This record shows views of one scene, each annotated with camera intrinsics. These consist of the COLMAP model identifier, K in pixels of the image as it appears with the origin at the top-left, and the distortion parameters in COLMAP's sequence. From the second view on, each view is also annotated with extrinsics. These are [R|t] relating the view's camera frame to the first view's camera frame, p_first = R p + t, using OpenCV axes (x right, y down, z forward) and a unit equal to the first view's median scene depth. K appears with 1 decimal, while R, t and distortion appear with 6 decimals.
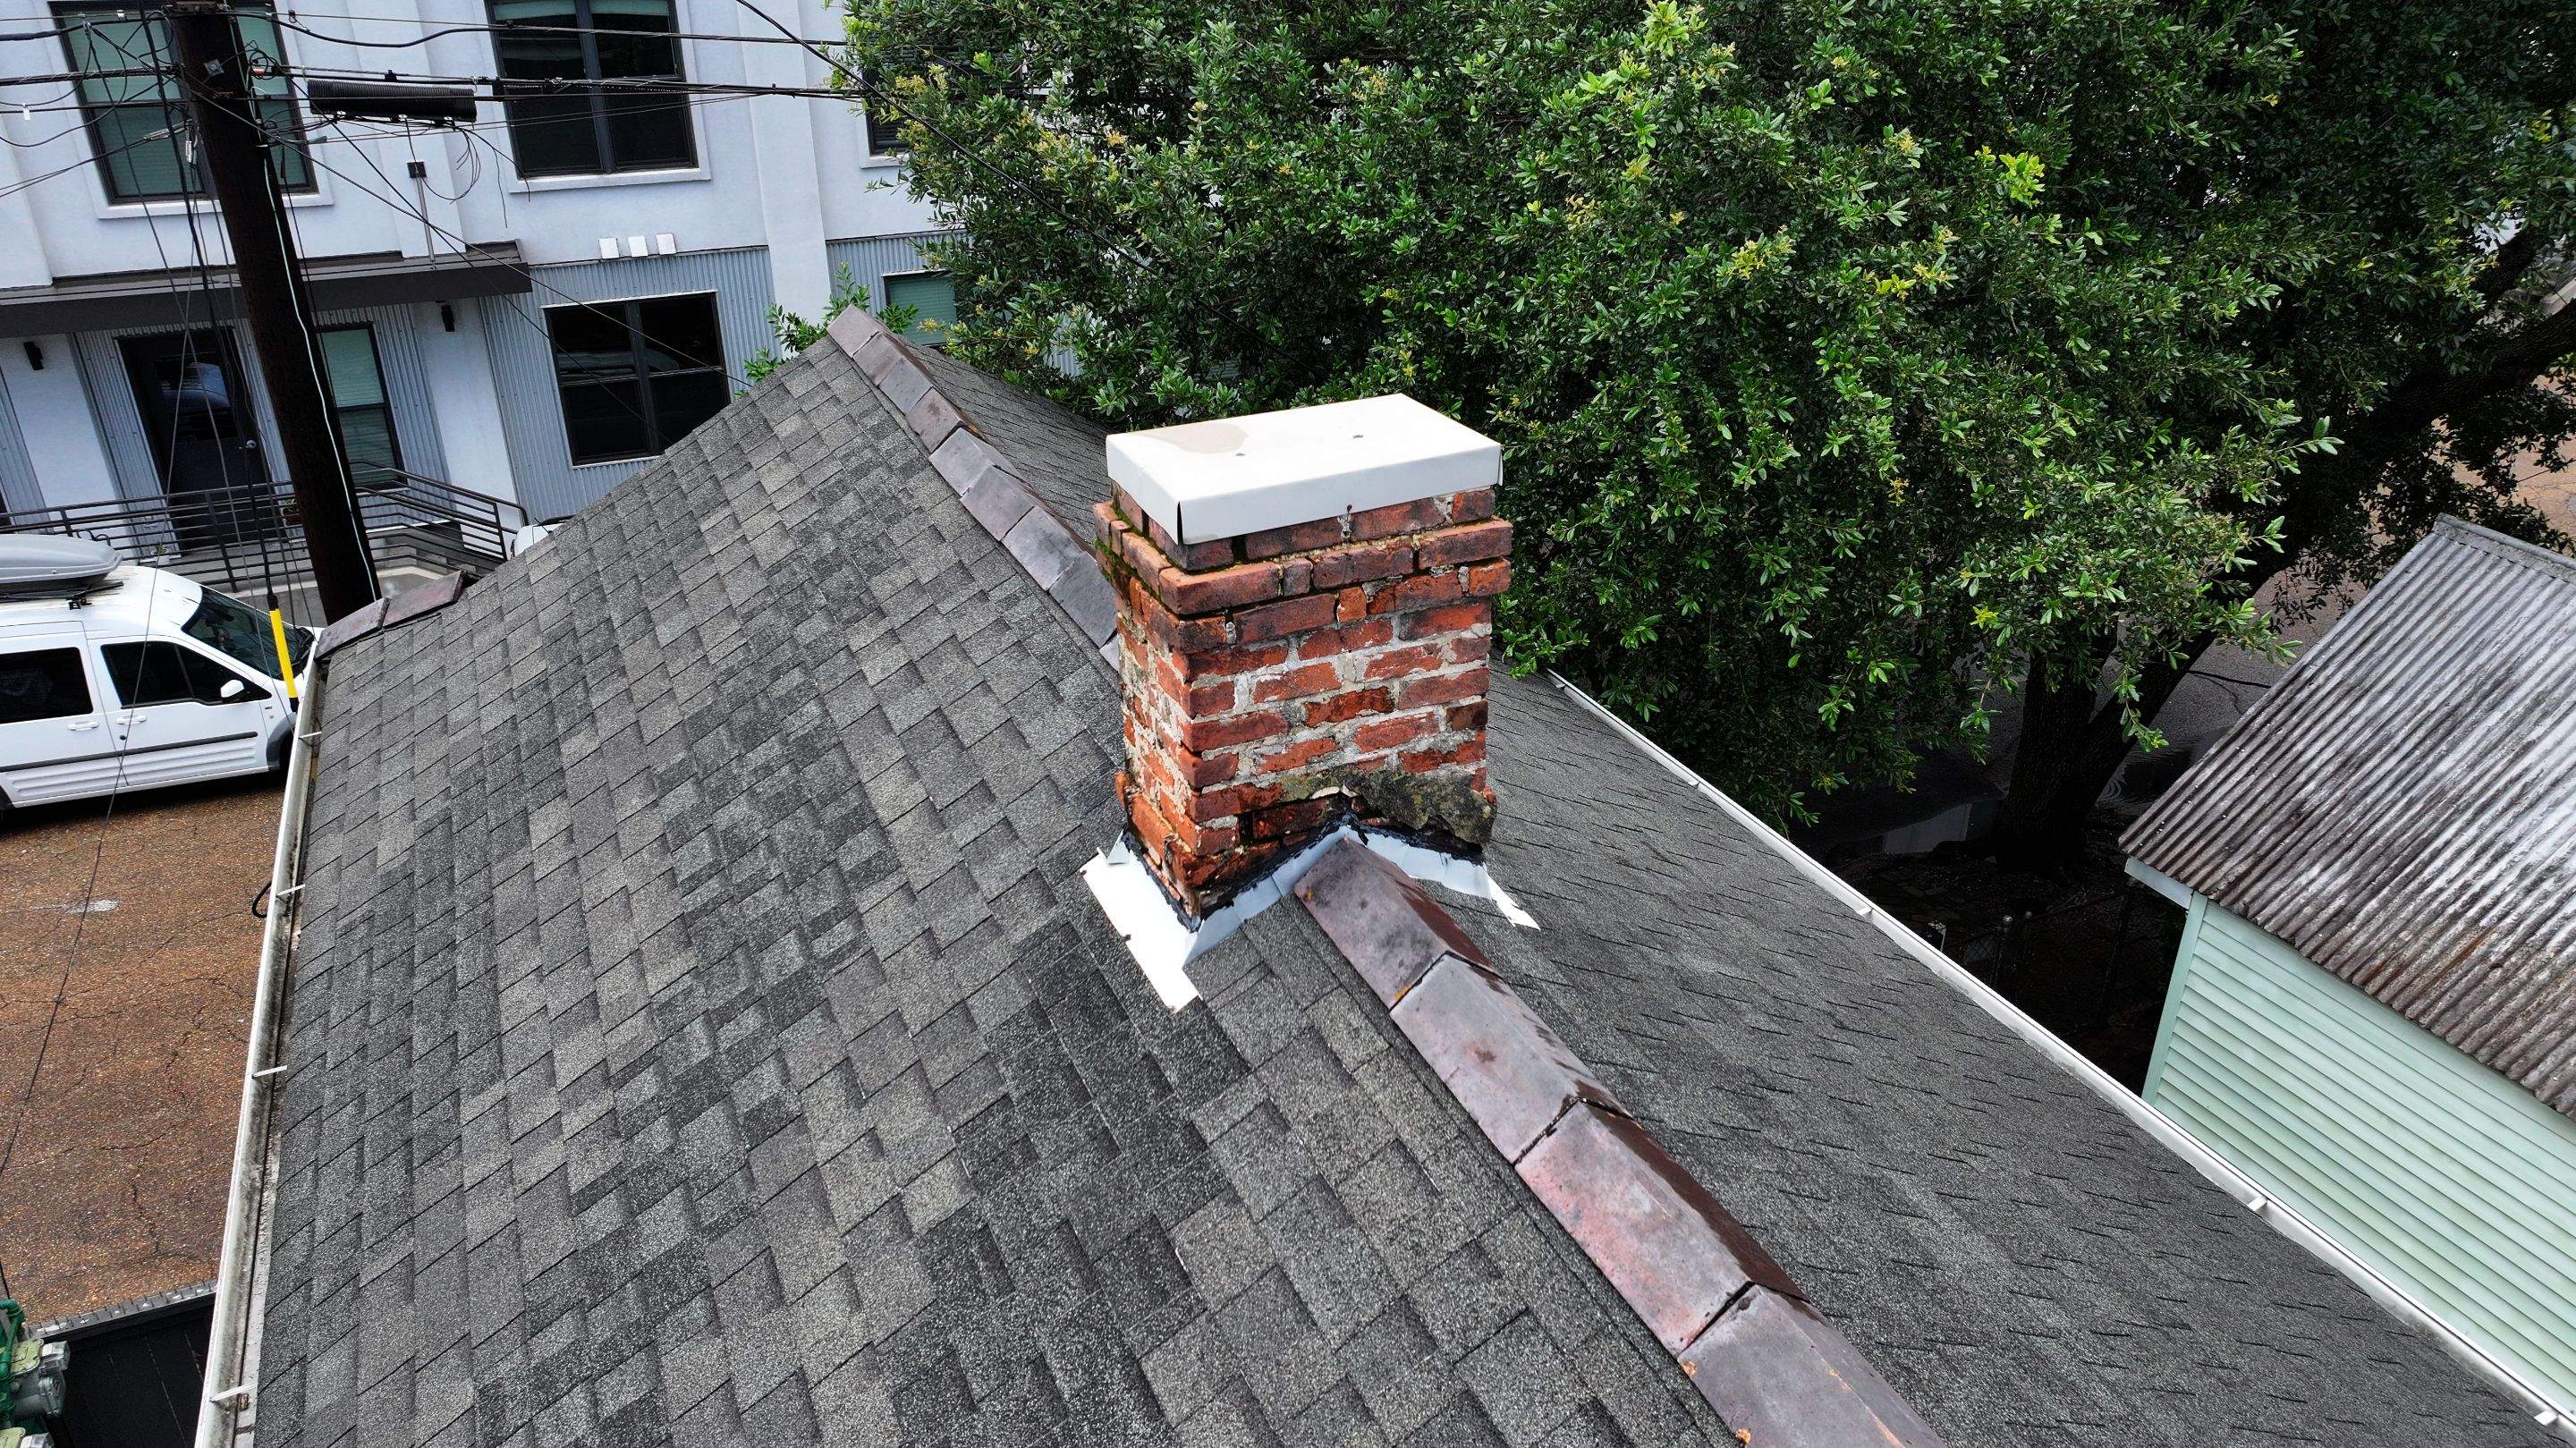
lens RADIAL K [[1810.4, 0, 1297.7], [0, 1810.4, 713.7], [0, 0, 1]] dist [0.001660, 0.010643]
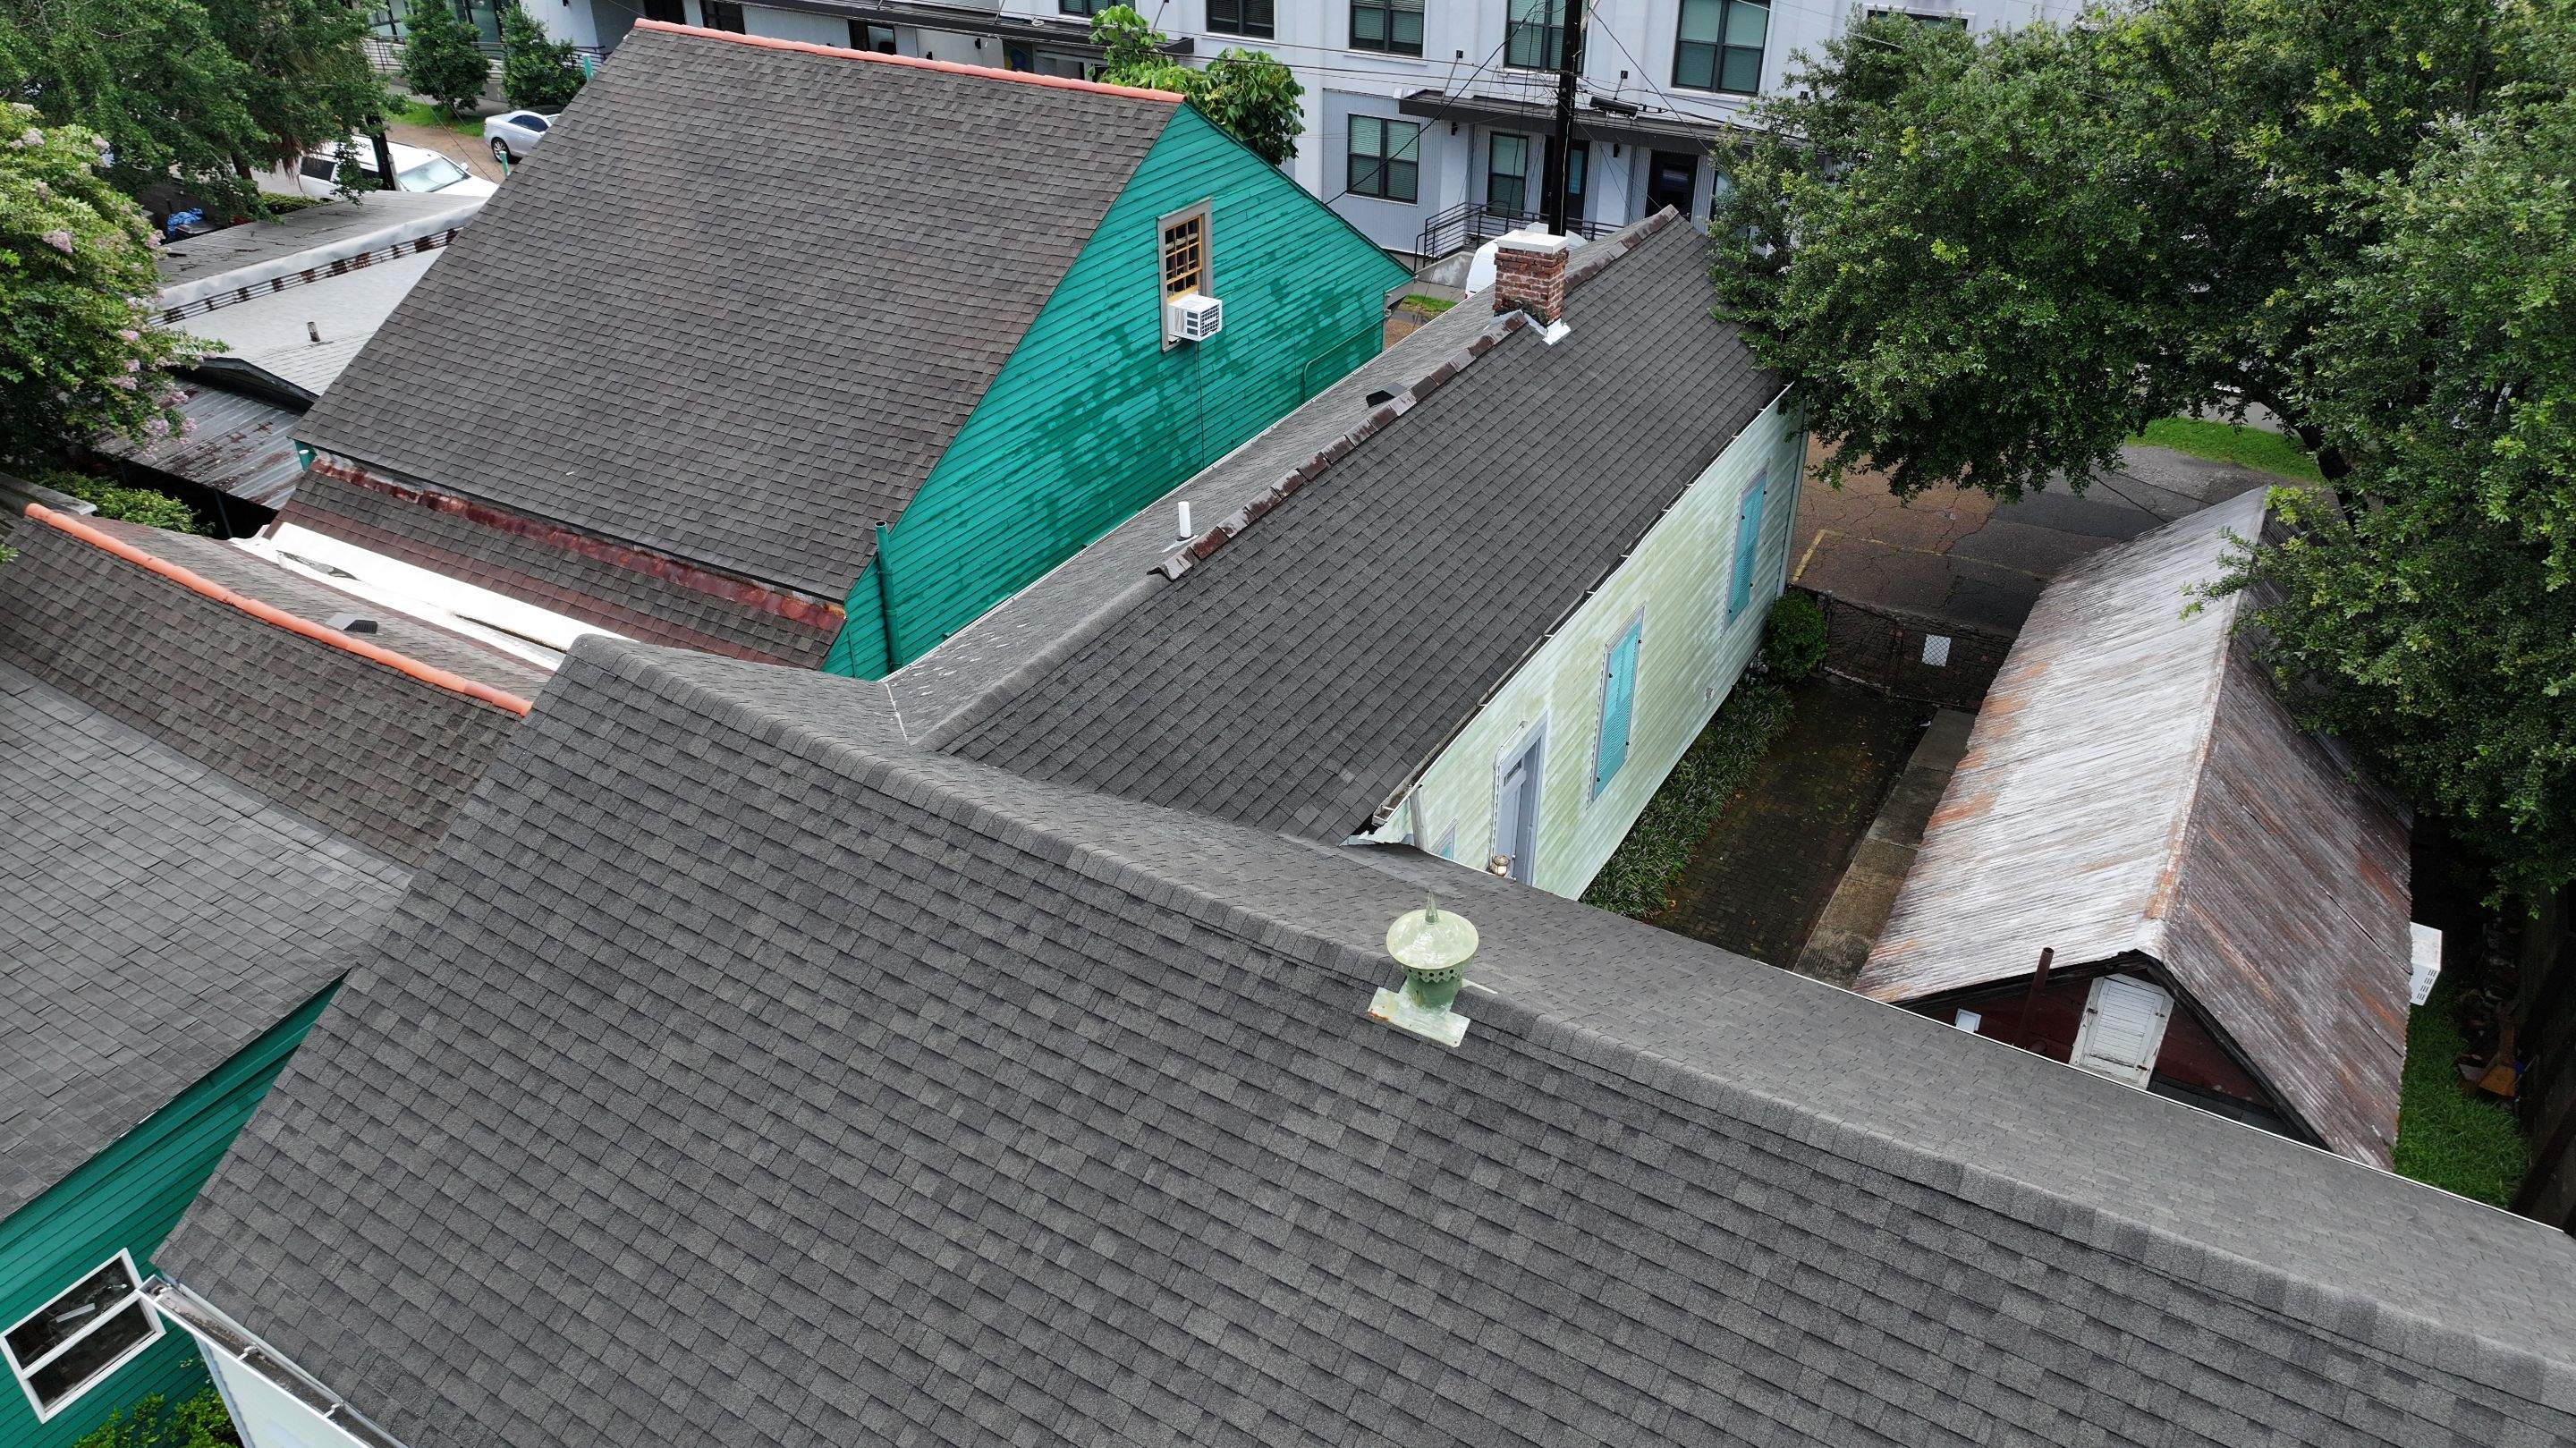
lens RADIAL K [[1810.4, 0, 1298.3], [0, 1810.4, 708.9], [0, 0, 1]] dist [0.001660, 0.010643]
pose [[0.592249, 0.420094, -0.687577, 2.291982], [-0.359598, 0.901443, 0.241019, 0.042527], [0.721062, 0.104508, 0.684944, -1.830005]]
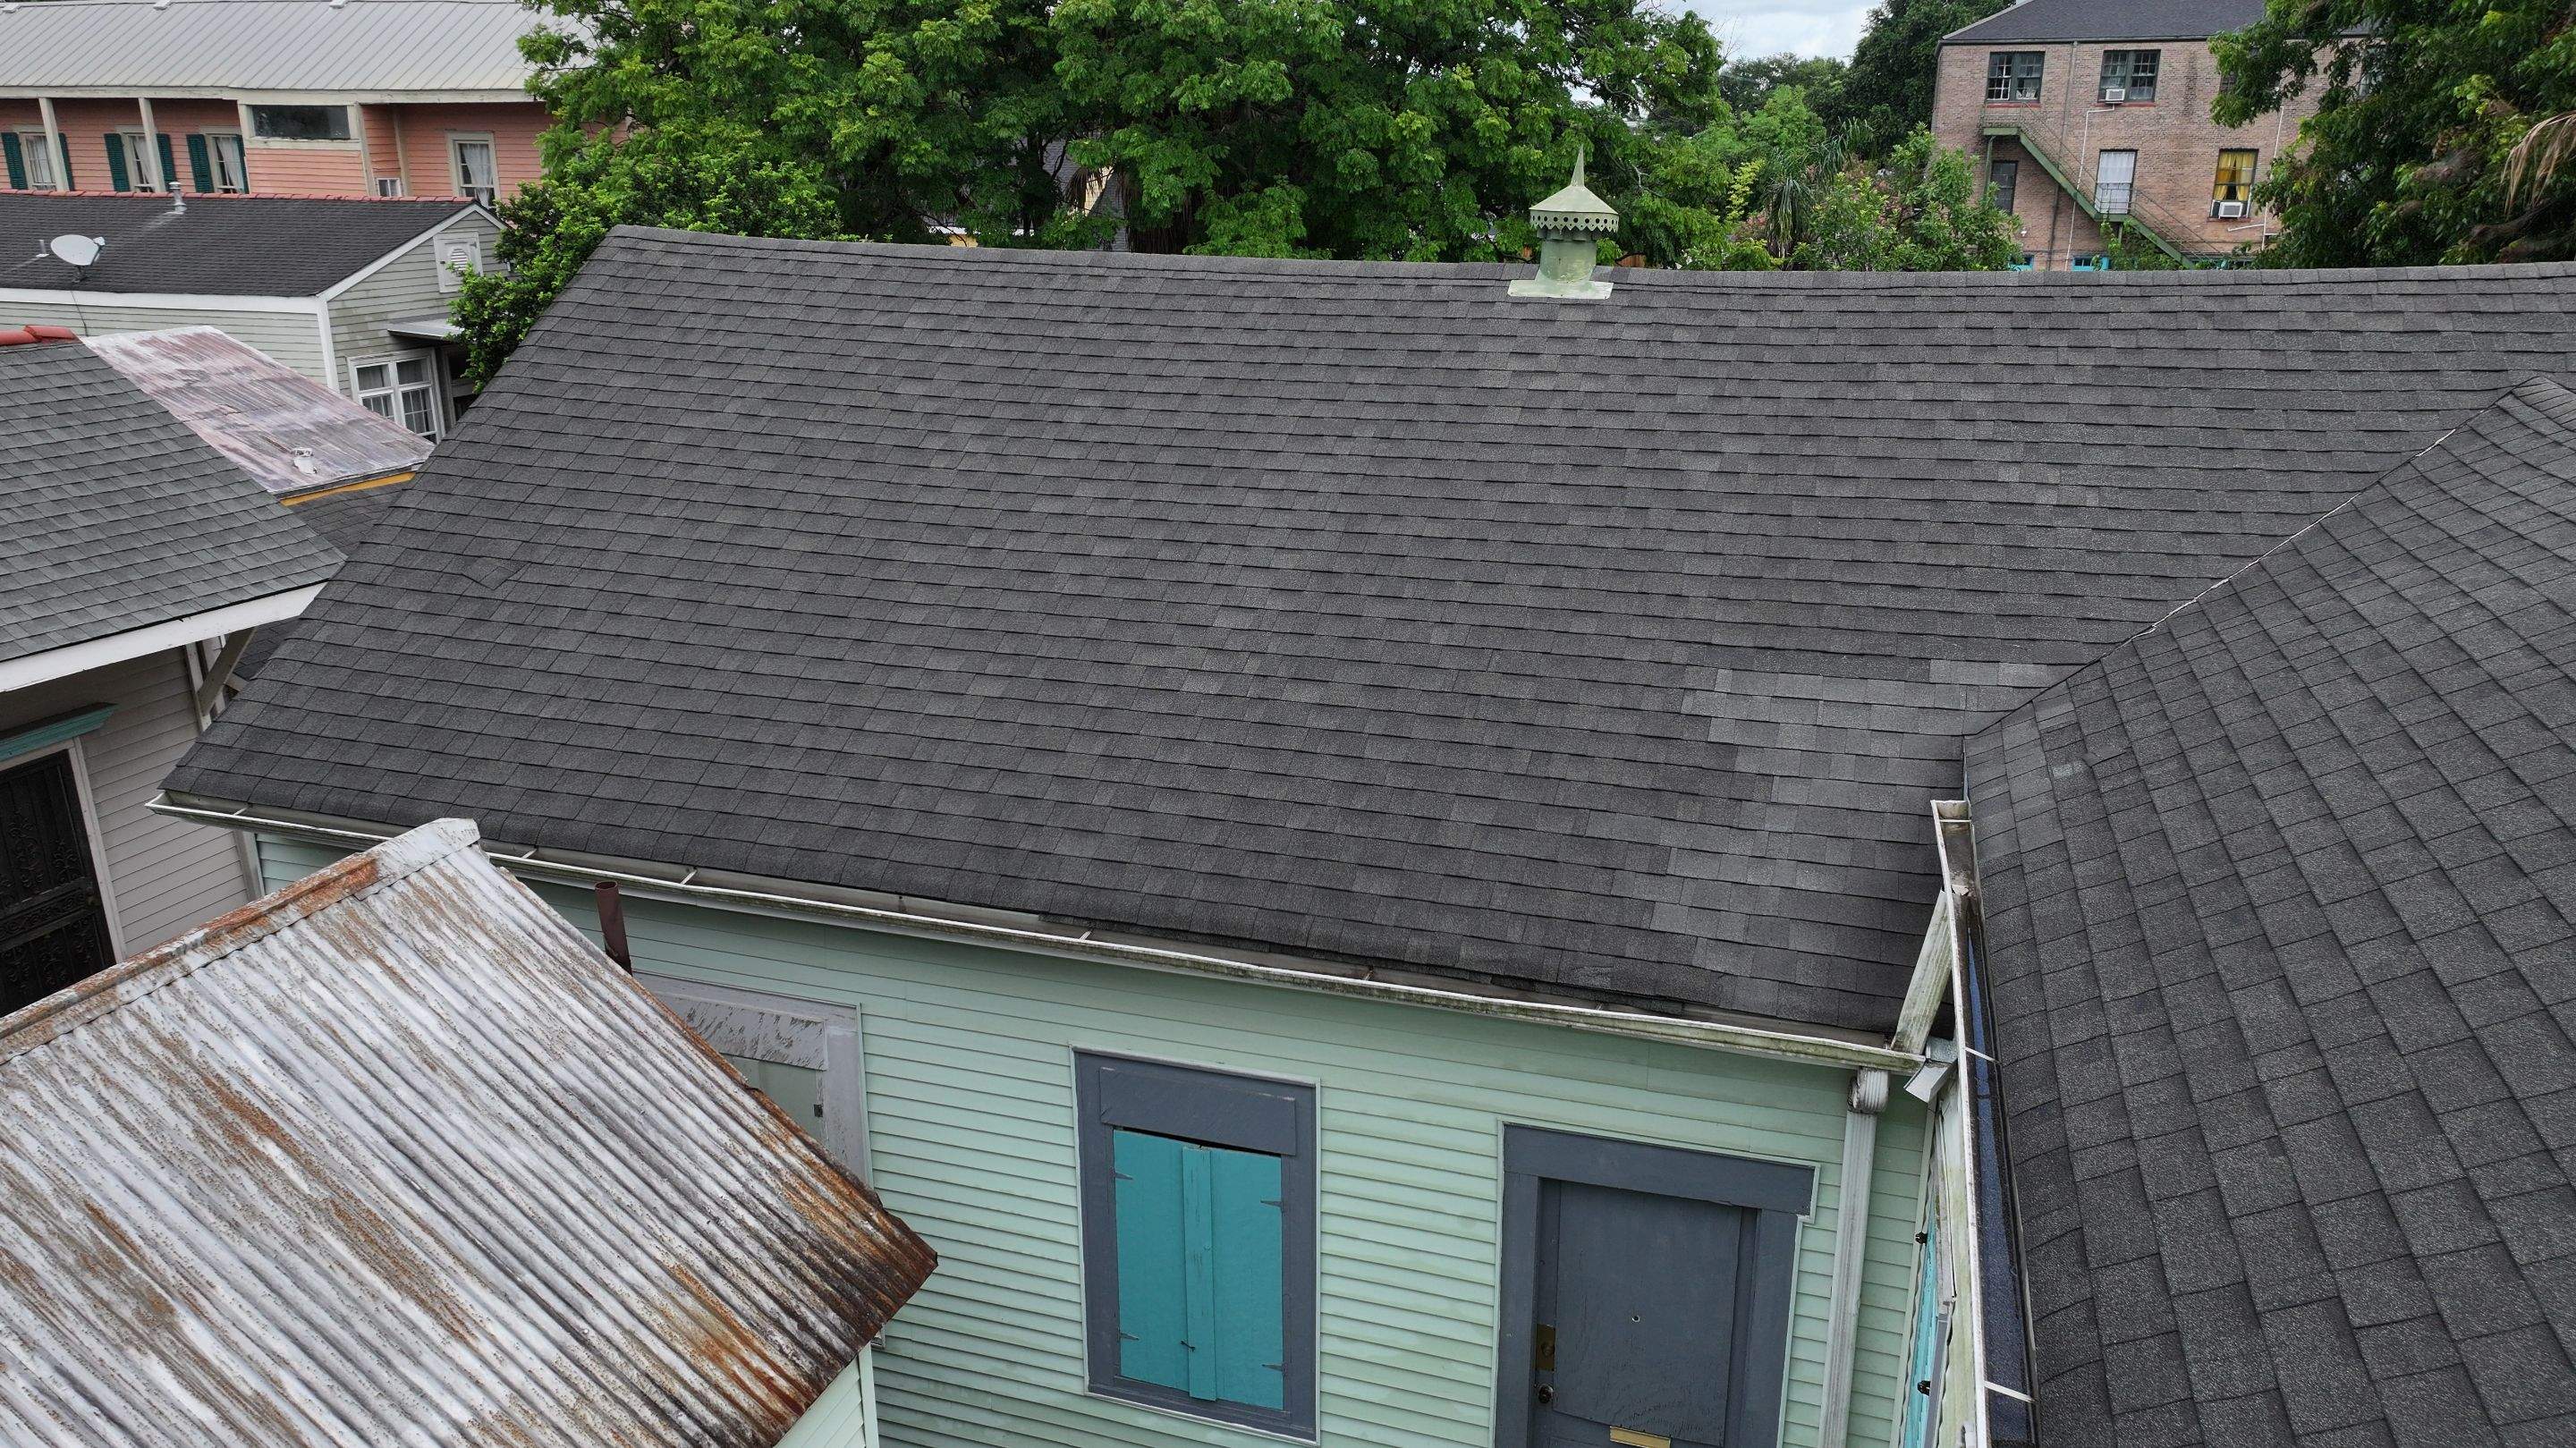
lens RADIAL K [[1810.4, 0, 1297.3], [0, 1810.4, 712.2], [0, 0, 1]] dist [0.001660, 0.010643]
pose [[-0.746684, -0.193322, 0.636467, 0.491943], [0.295562, 0.760766, 0.577821, -0.096280], [-0.595908, 0.619565, -0.510913, 0.525578]]
